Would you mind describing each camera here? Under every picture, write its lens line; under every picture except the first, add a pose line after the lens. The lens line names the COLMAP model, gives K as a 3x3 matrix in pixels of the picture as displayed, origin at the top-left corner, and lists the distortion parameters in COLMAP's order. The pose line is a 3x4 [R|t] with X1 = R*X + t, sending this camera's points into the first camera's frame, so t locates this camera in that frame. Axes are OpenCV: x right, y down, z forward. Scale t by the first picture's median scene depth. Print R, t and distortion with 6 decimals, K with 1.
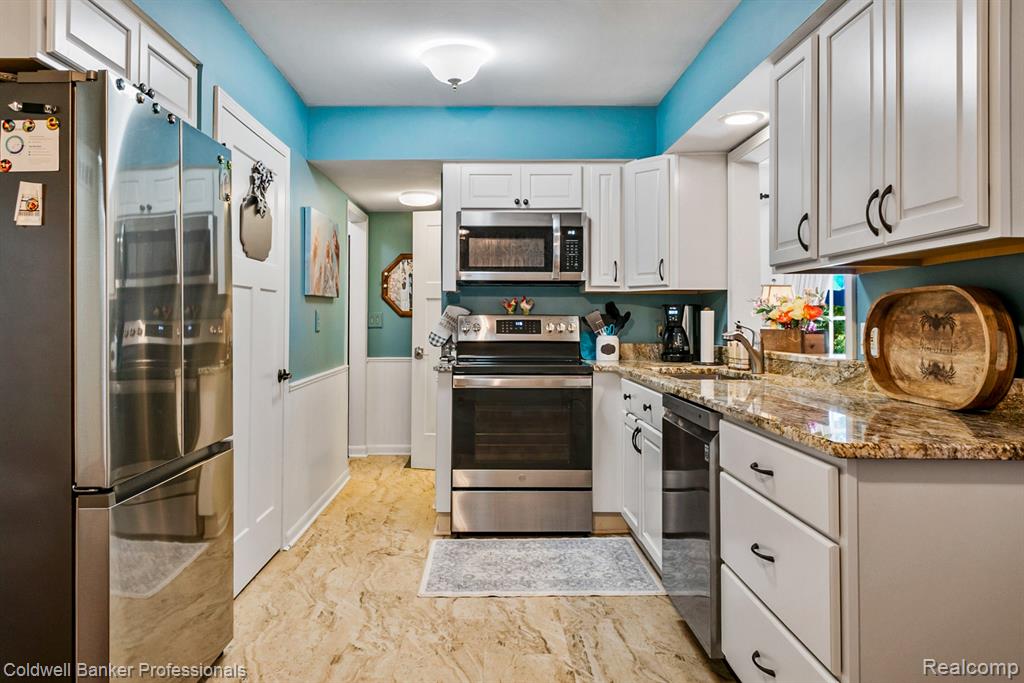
lens RADIAL K [[707.1, 0, 498.7], [0, 707.1, 304.0], [0, 0, 1]] dist [0.034957, -0.024070]
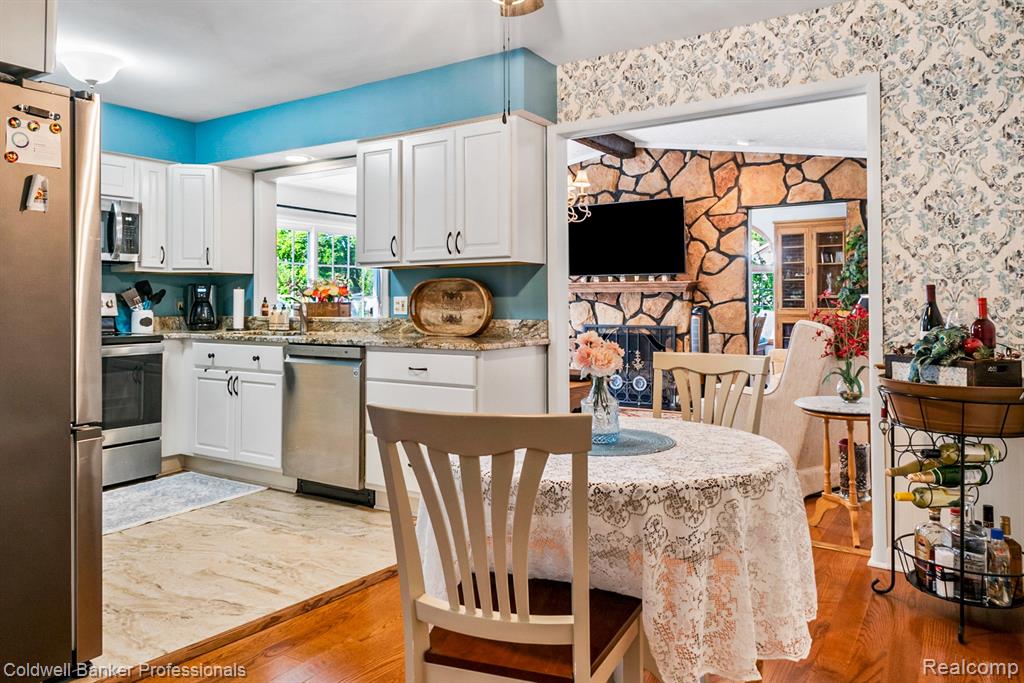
lens RADIAL K [[707.1, 0, 503.8], [0, 707.1, 279.0], [0, 0, 1]] dist [0.034957, -0.024070]
pose [[0.555241, 0.023114, 0.831368, -0.566288], [-0.015545, 0.999728, -0.017413, 0.006129], [-0.831544, -0.003255, 0.555449, -0.146390]]
